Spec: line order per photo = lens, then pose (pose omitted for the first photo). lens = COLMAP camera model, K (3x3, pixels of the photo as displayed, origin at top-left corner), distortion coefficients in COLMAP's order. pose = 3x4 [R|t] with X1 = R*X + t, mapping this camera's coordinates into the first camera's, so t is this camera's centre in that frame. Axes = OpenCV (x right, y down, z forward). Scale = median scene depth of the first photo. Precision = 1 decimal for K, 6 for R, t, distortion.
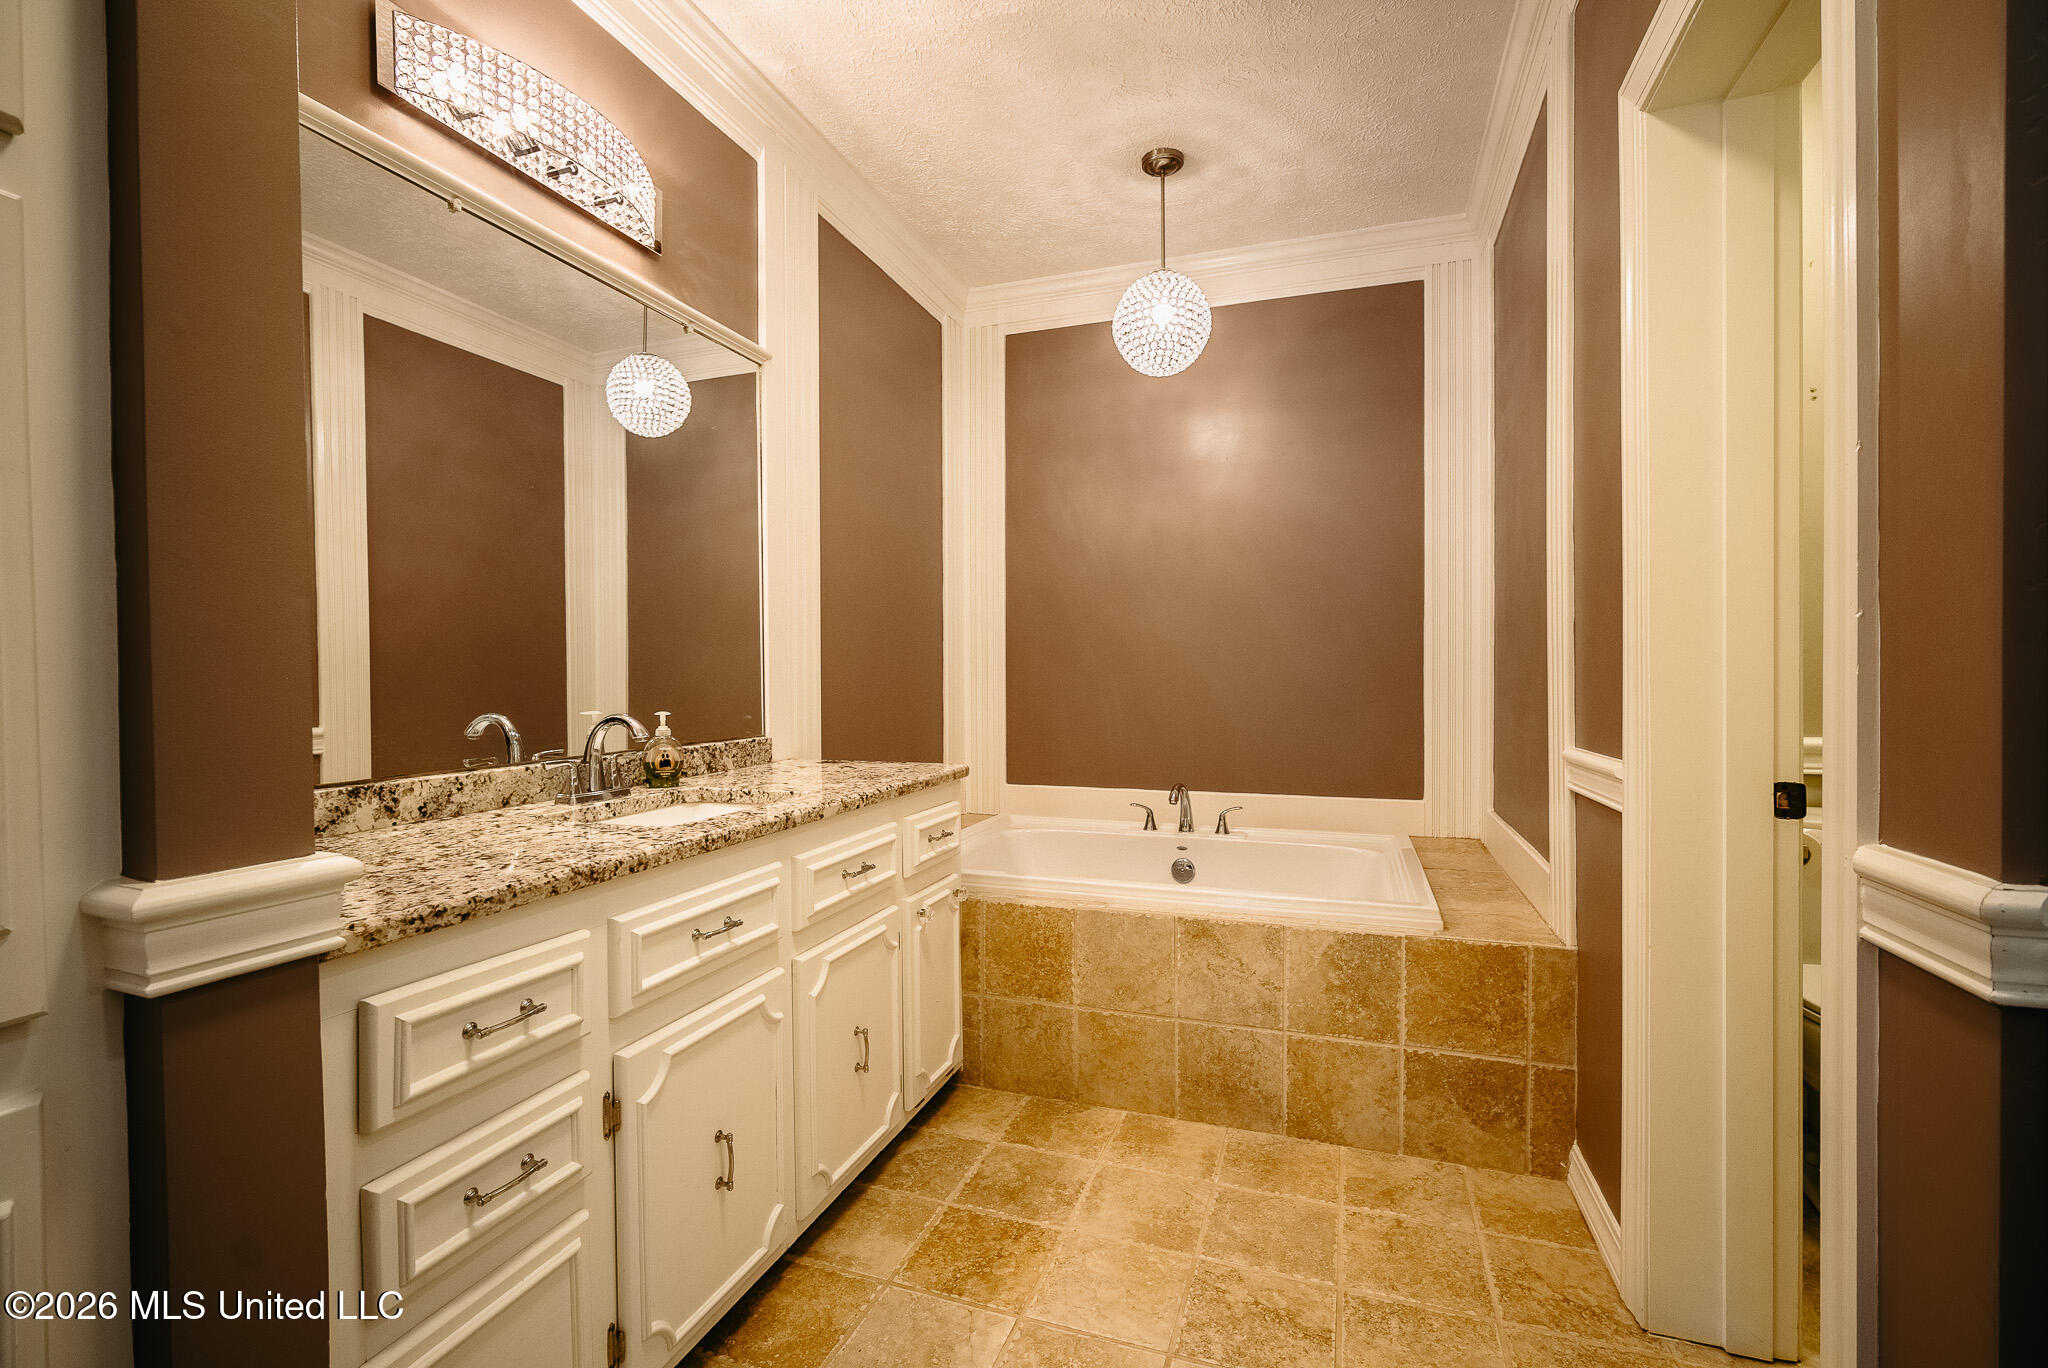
lens RADIAL K [[908.1, 0, 1019.9], [0, 908.1, 684.2], [0, 0, 1]] dist [-0.013522, 0.004554]
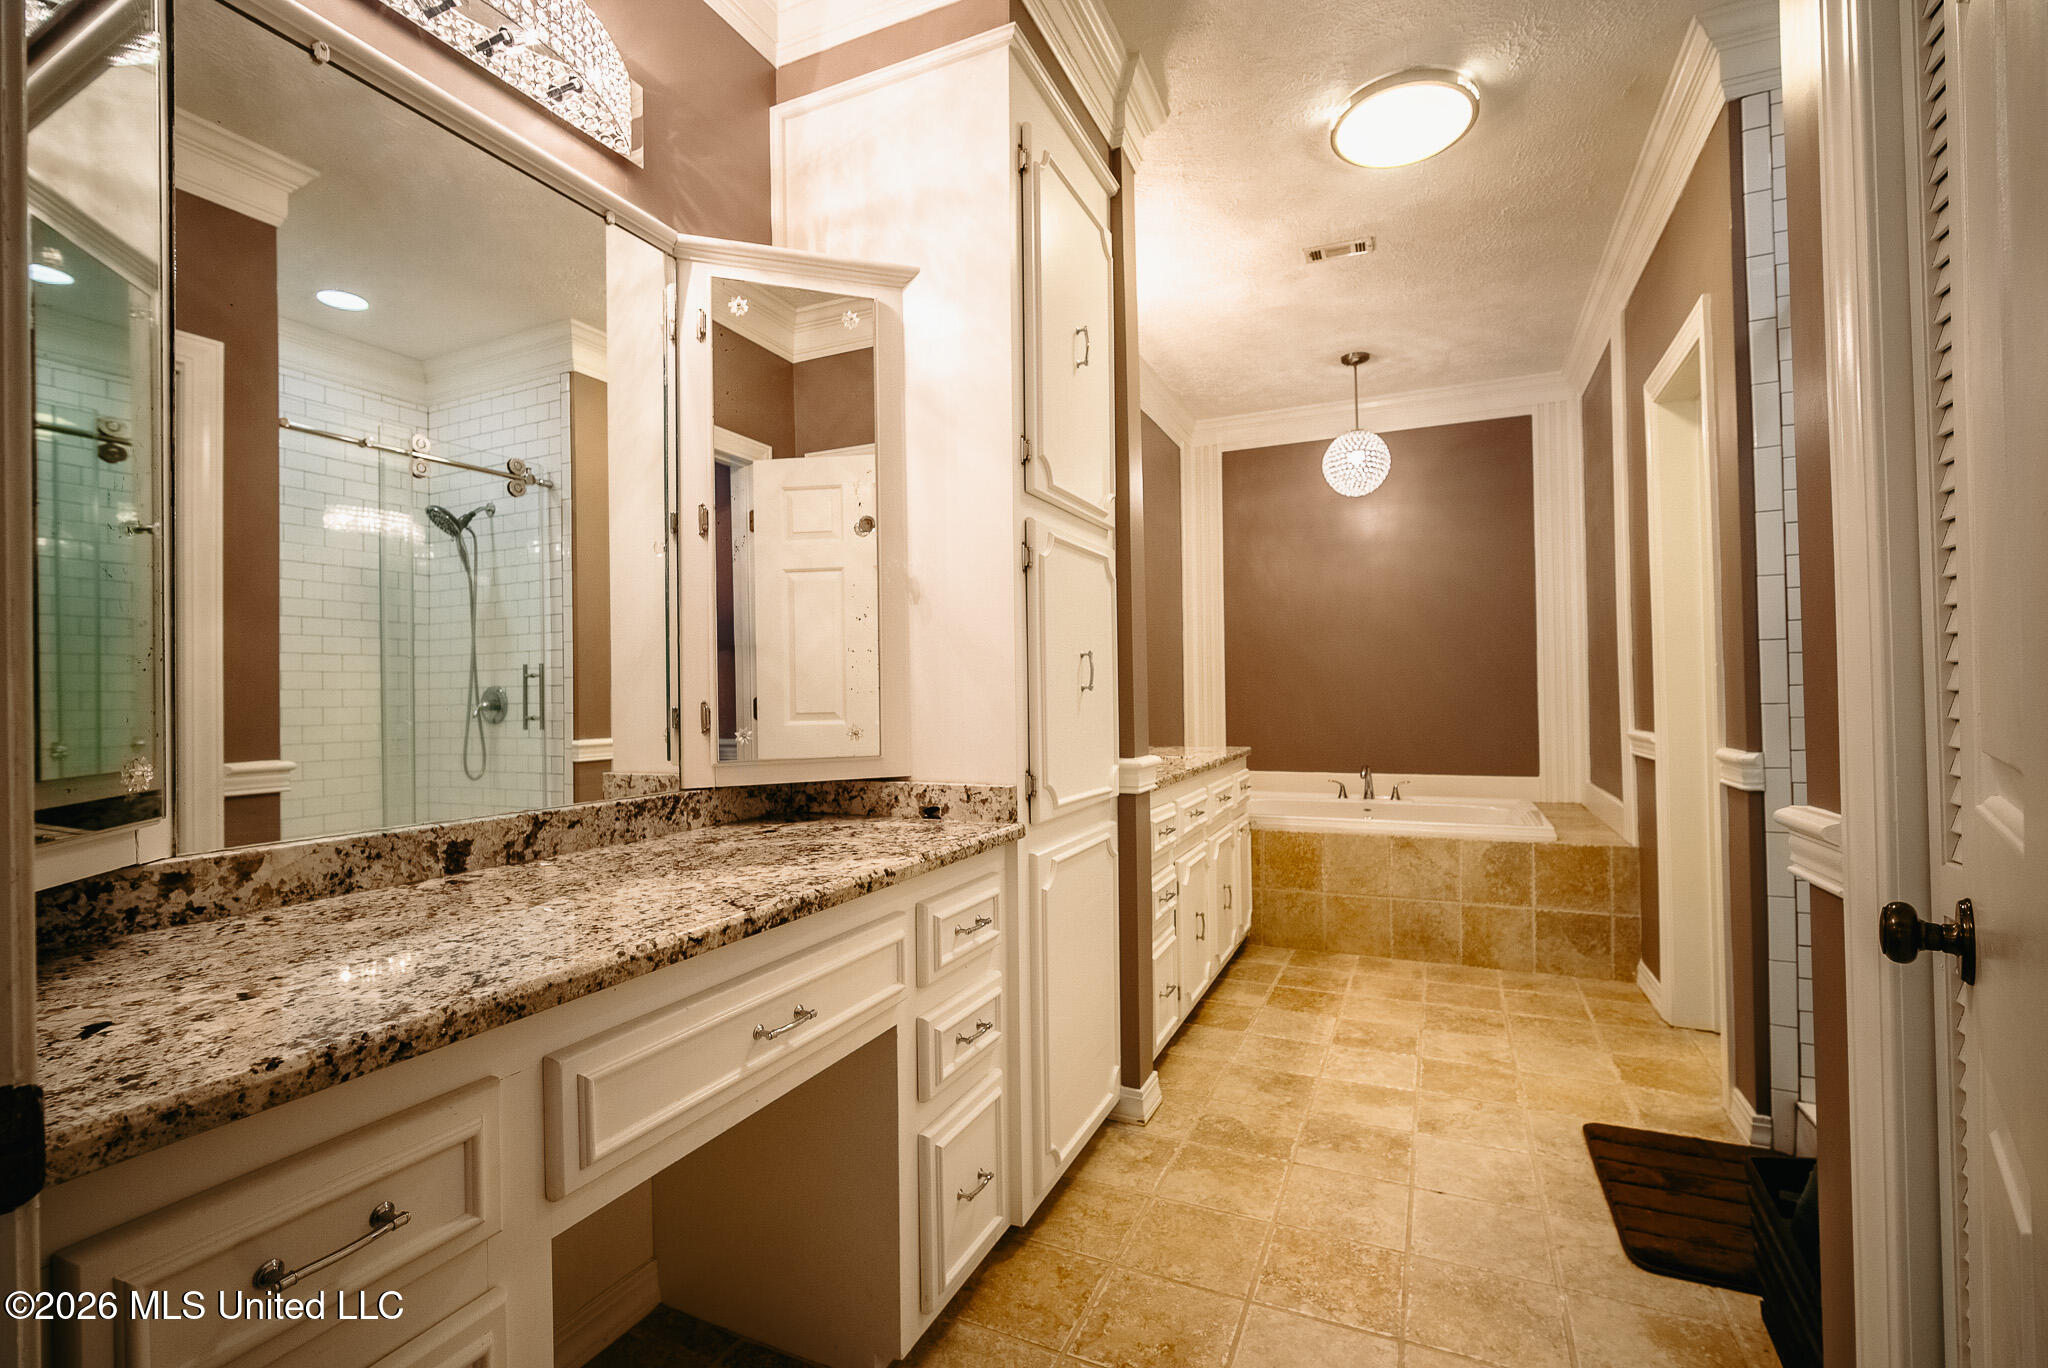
lens RADIAL K [[908.1, 0, 1018.4], [0, 908.1, 685.9], [0, 0, 1]] dist [-0.013522, 0.004554]
pose [[0.995913, -0.011683, -0.089561, -0.359239], [0.009882, 0.999740, -0.020532, 0.008448], [0.089777, 0.019563, 0.995770, -0.734777]]
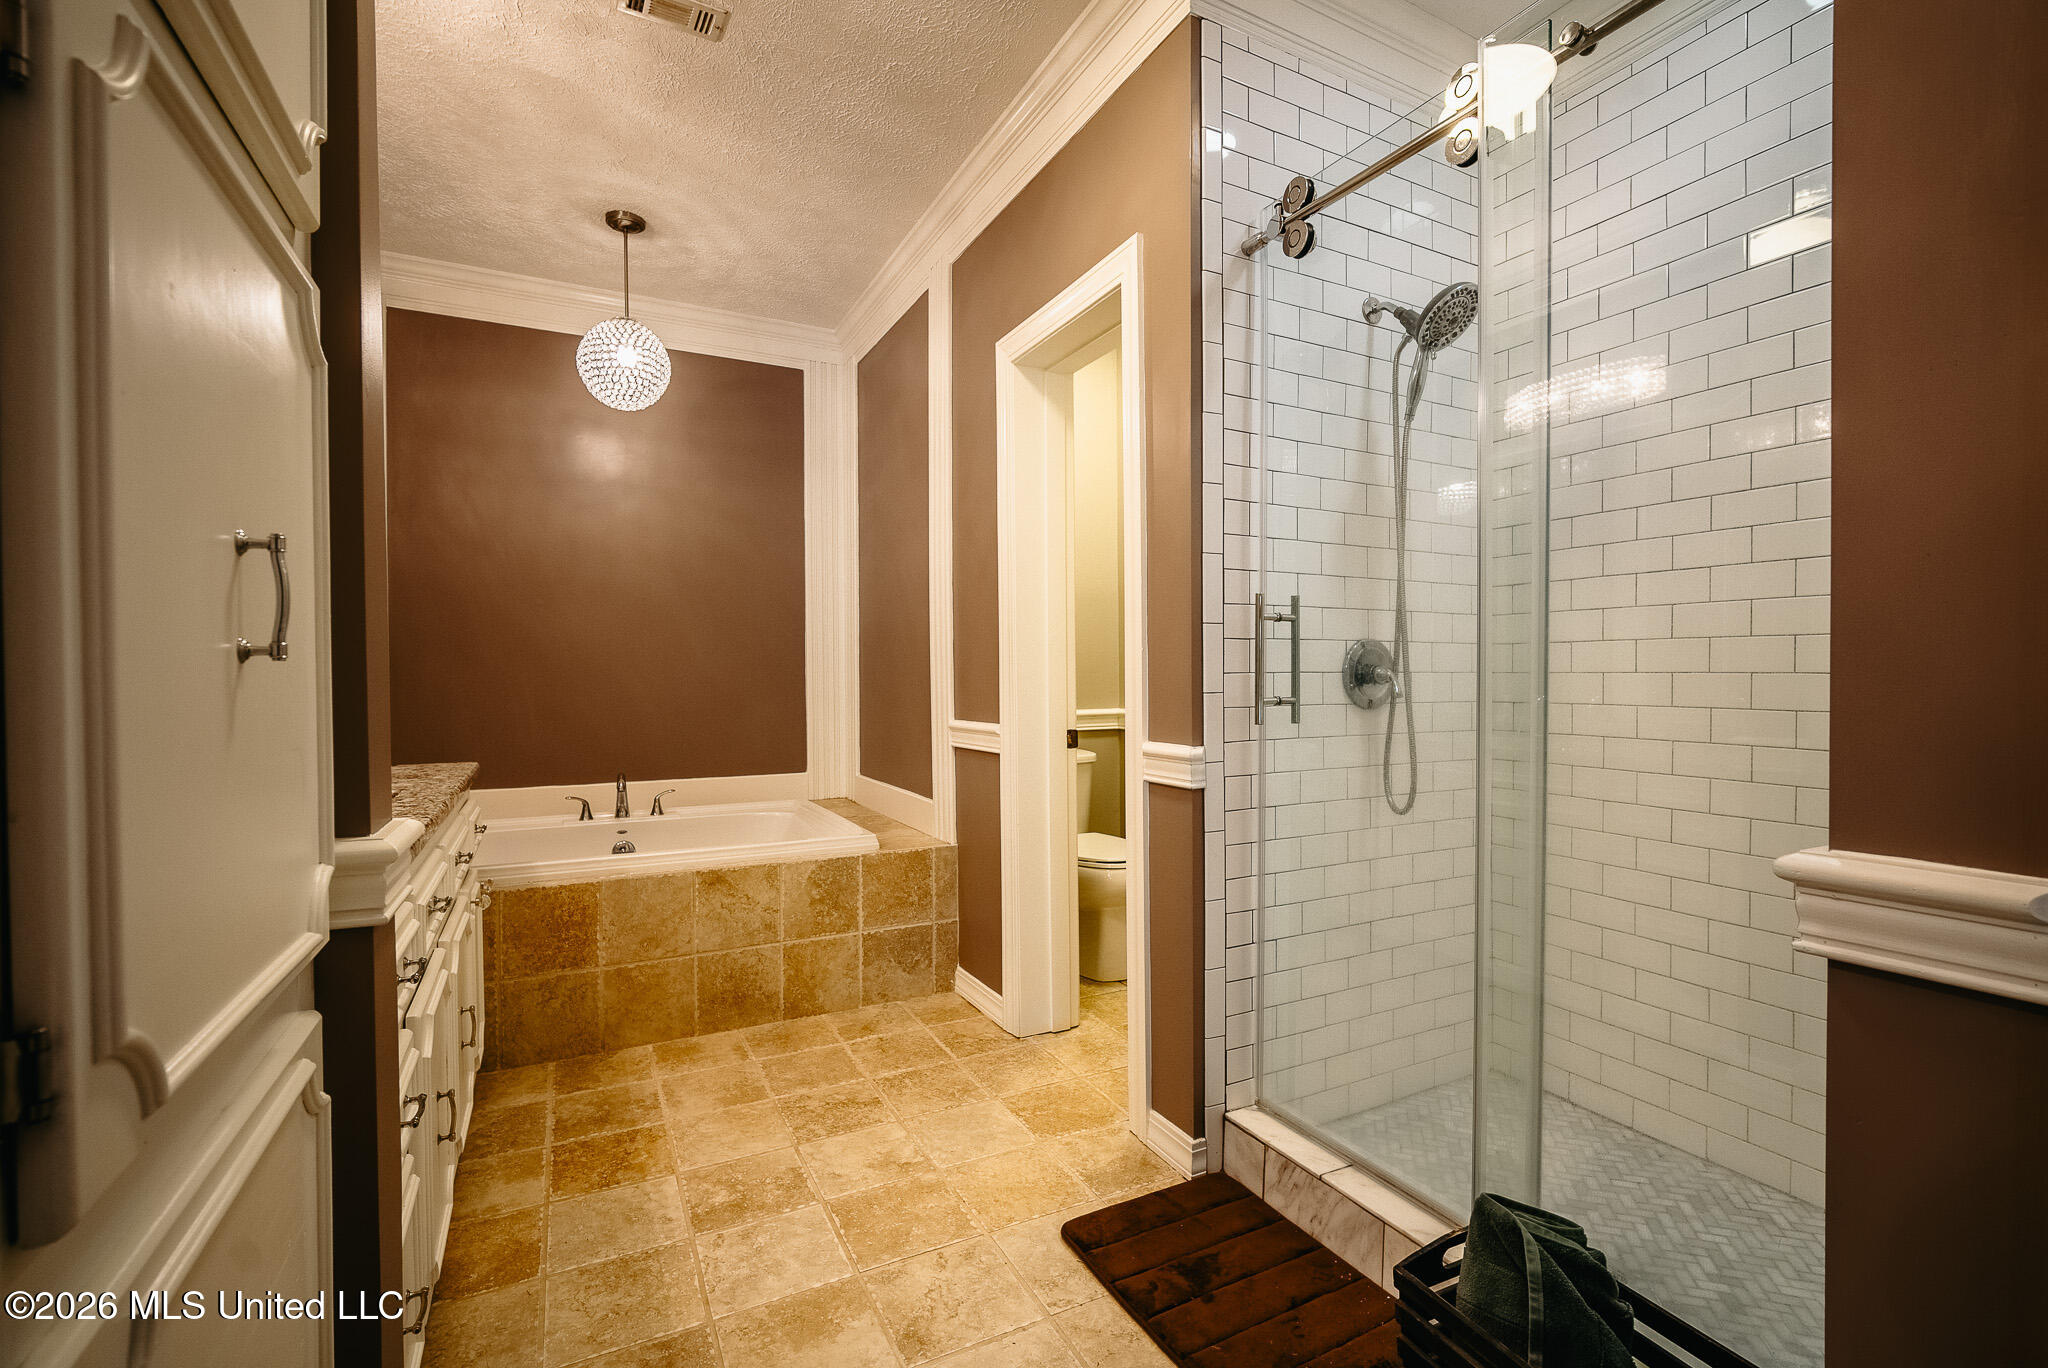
lens RADIAL K [[908.1, 0, 1035.0], [0, 908.1, 684.4], [0, 0, 1]] dist [-0.013522, 0.004554]
pose [[0.679578, -0.009293, 0.733544, -0.418151], [0.010304, 0.999942, 0.003122, 0.003439], [-0.733531, 0.005437, 0.679634, -0.178937]]
